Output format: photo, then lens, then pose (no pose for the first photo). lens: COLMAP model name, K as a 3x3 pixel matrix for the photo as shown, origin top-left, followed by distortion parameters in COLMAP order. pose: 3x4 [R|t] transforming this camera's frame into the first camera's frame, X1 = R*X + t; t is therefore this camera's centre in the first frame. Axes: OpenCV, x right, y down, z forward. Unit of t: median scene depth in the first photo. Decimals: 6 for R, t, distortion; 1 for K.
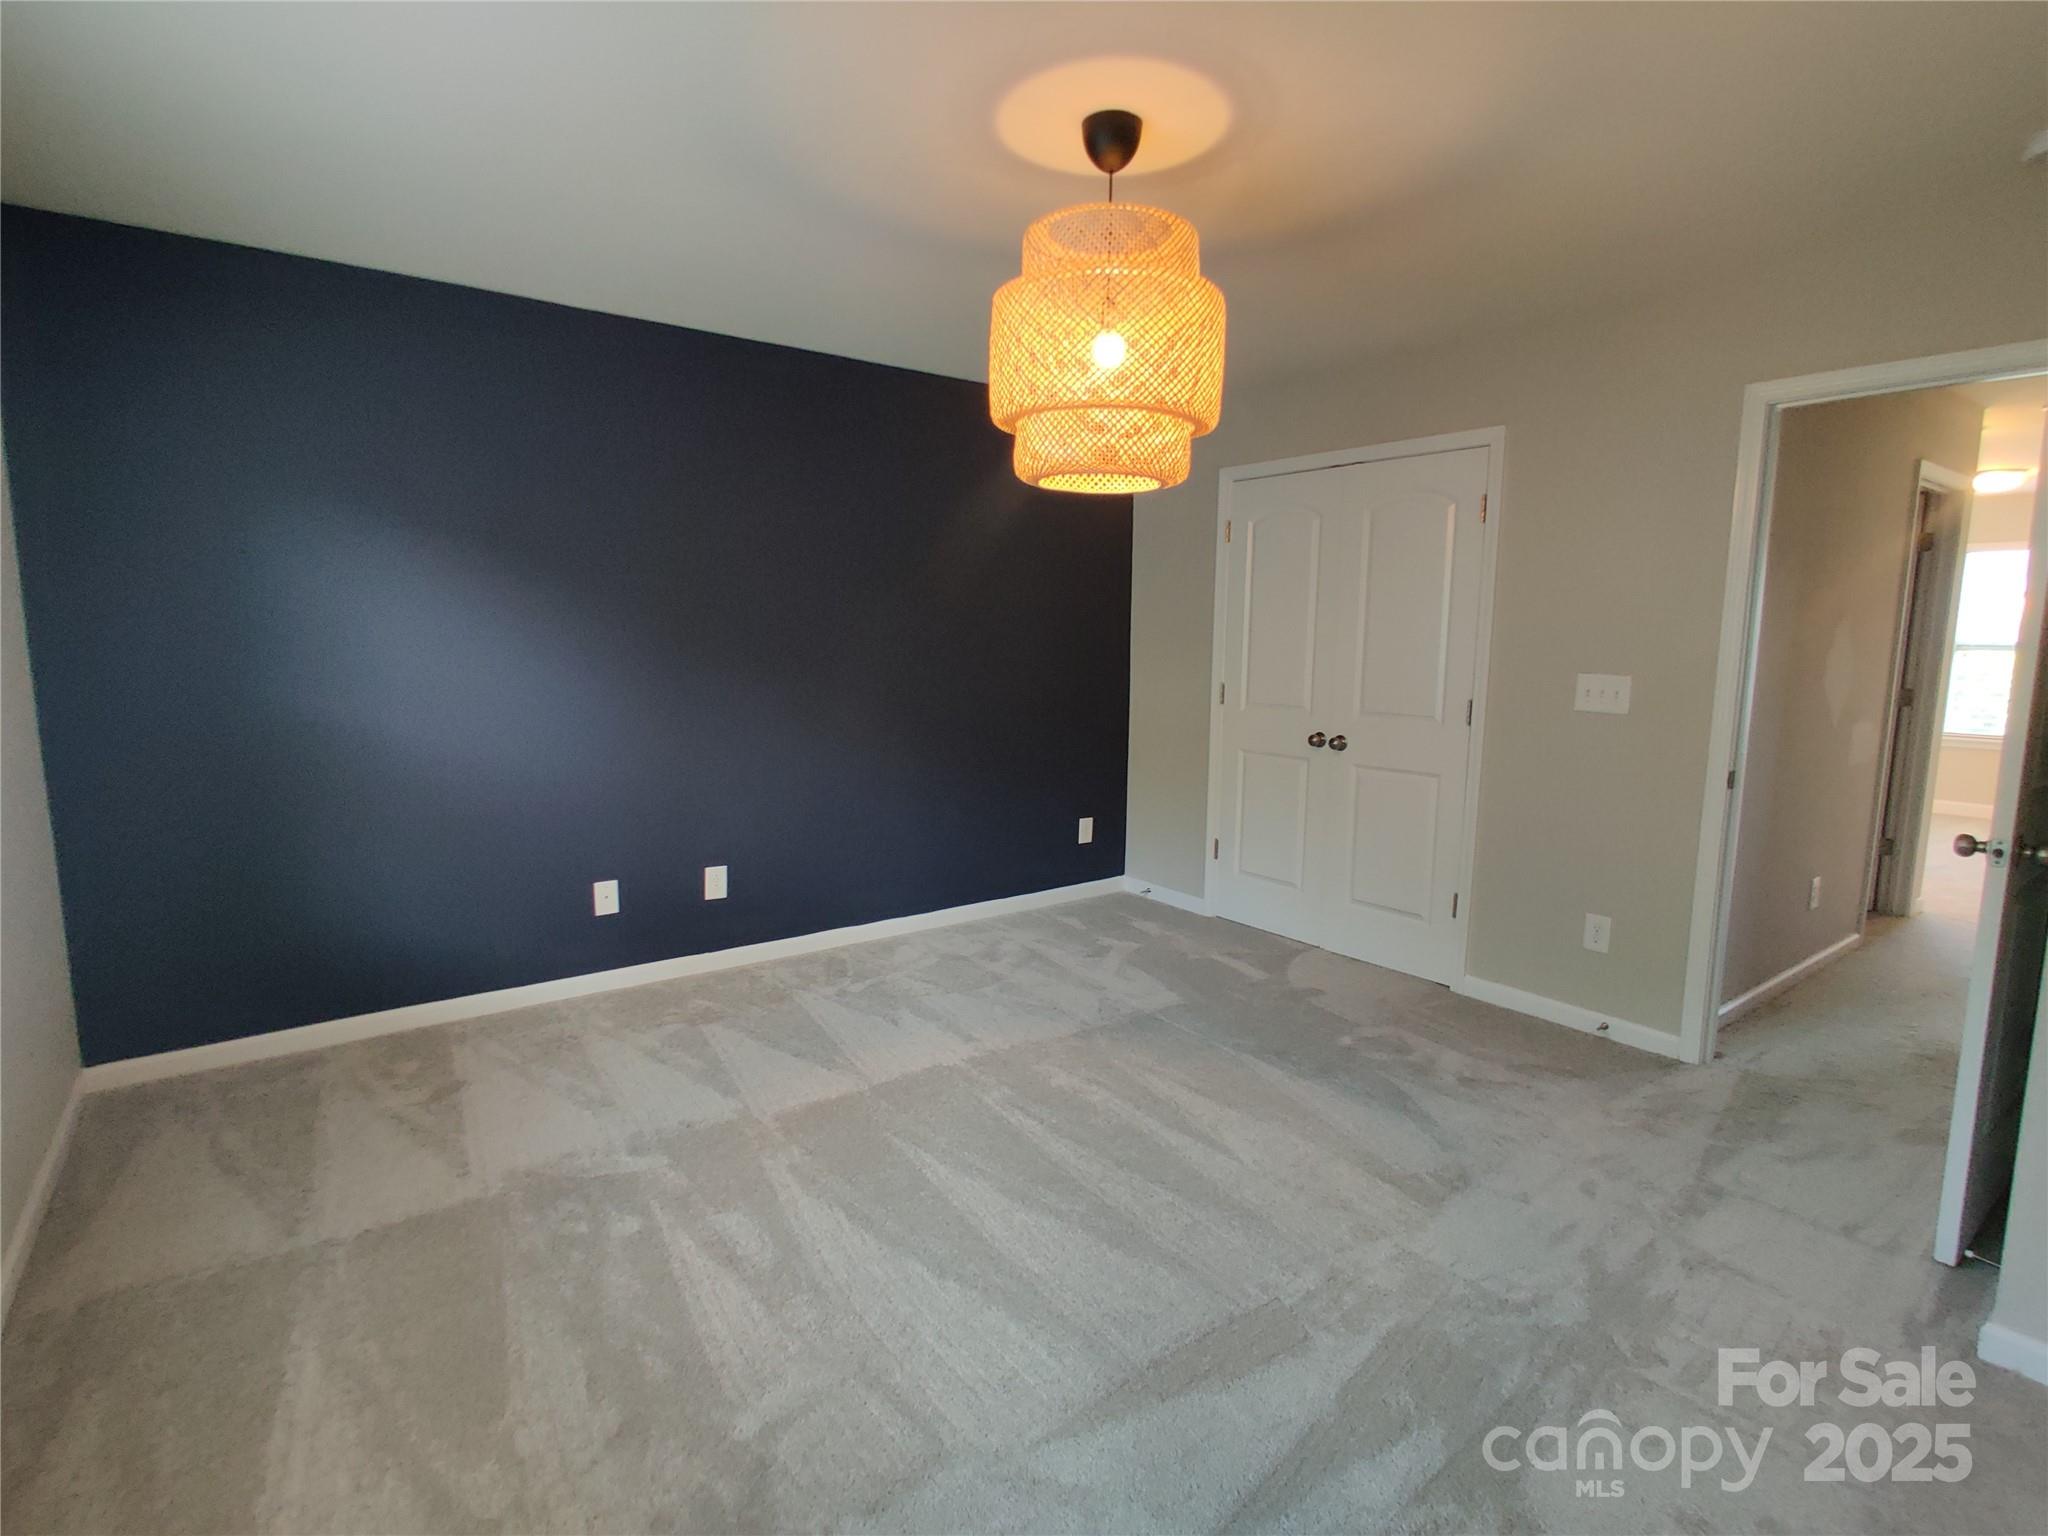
lens RADIAL K [[1020.0, 0, 1030.3], [0, 1020.0, 769.3], [0, 0, 1]] dist [0.002814, -0.000913]
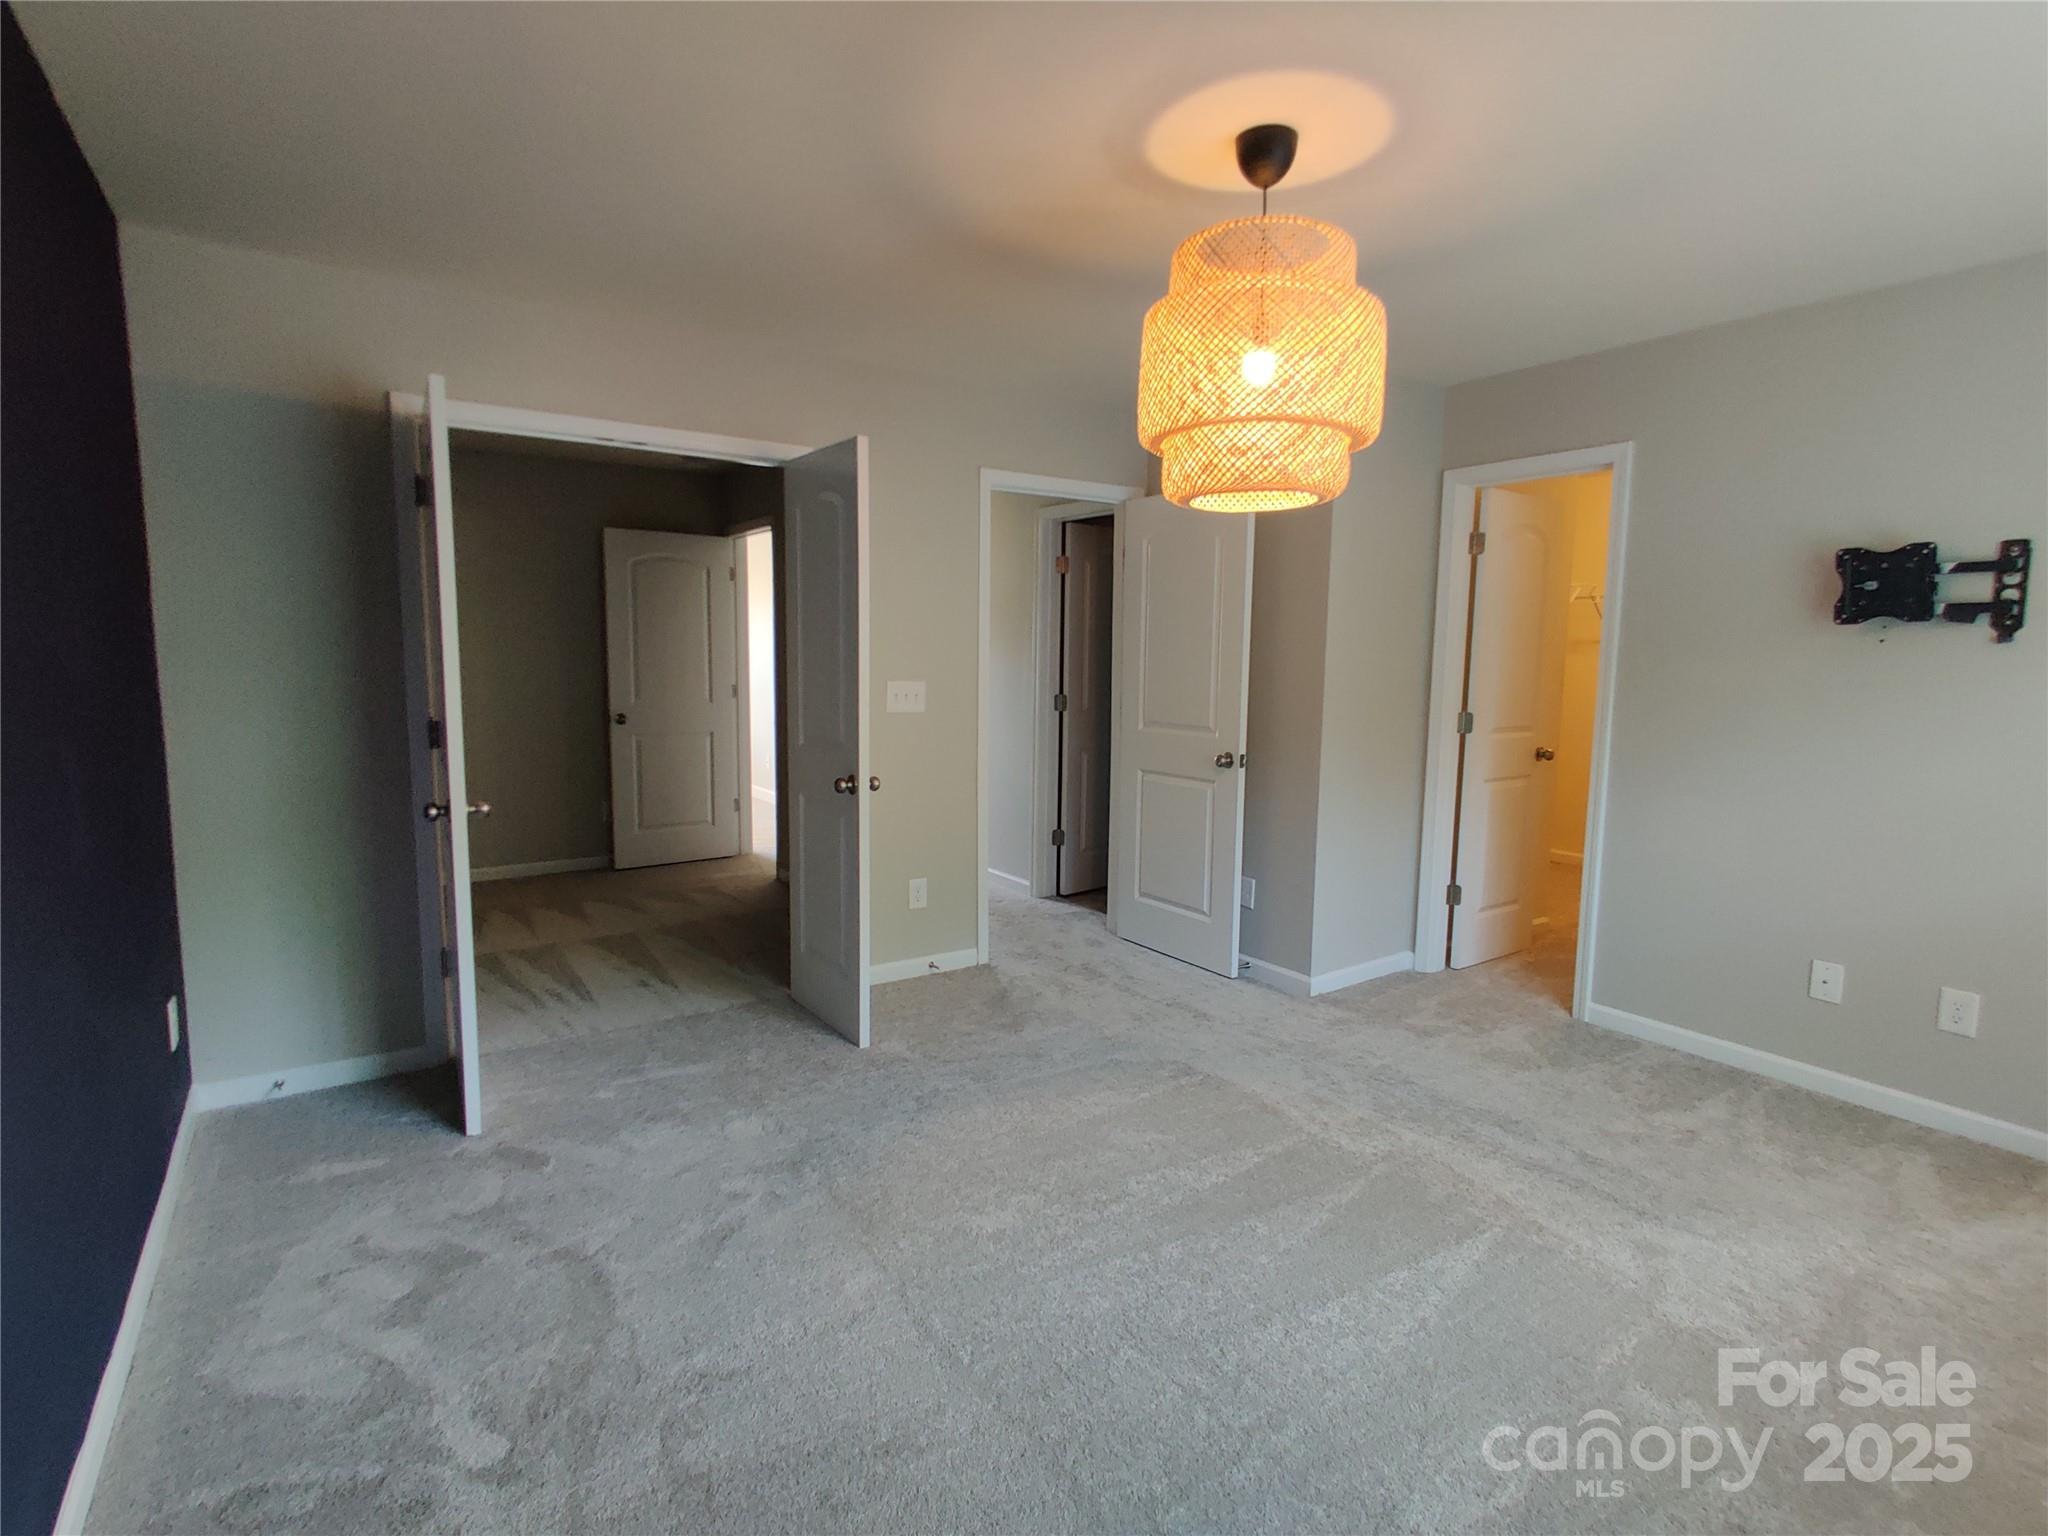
lens RADIAL K [[1020.0, 0, 1030.3], [0, 1020.0, 769.3], [0, 0, 1]] dist [0.002814, -0.000913]
pose [[0.032827, -0.111748, 0.993194, -0.720758], [0.119337, 0.987059, 0.107114, -0.114233], [-0.992311, 0.115008, 0.045738, 0.921356]]
